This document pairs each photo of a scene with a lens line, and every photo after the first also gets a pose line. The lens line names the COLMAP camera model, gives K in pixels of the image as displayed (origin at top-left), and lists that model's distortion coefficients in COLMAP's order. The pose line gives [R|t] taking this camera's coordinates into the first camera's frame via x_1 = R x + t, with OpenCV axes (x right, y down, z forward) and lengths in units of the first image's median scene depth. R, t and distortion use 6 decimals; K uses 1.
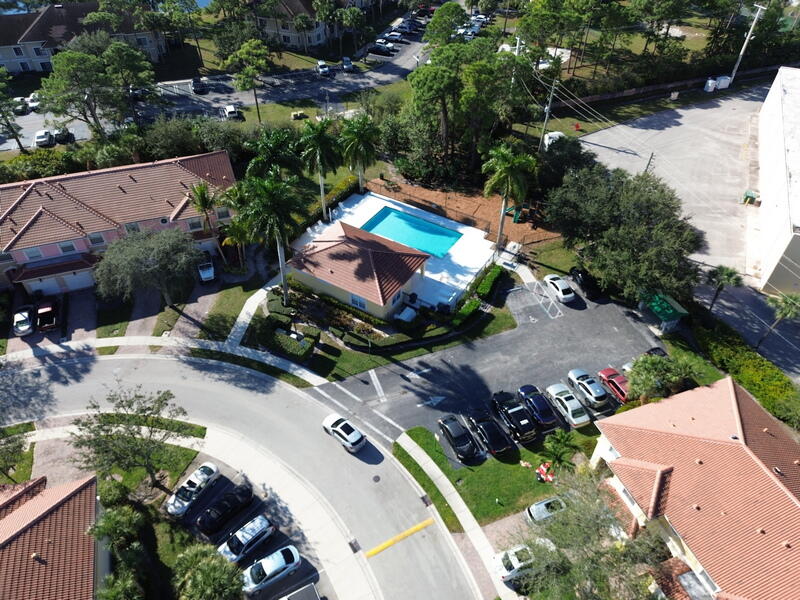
lens RADIAL K [[575.2, 0, 406.2], [0, 575.2, 297.0], [0, 0, 1]] dist [0.037280, -0.030299]
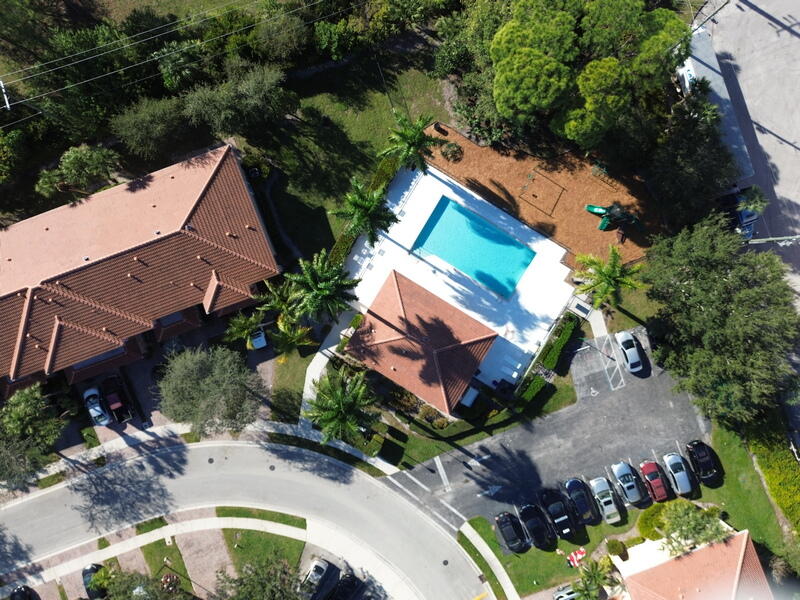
lens RADIAL K [[575.2, 0, 404.2], [0, 575.2, 299.3], [0, 0, 1]] dist [0.037280, -0.030299]
pose [[0.999999, -0.000022, 0.001380, -0.124151], [-0.001039, 0.646070, 0.763278, -0.913700], [-0.000909, -0.763278, 0.646069, 0.508786]]
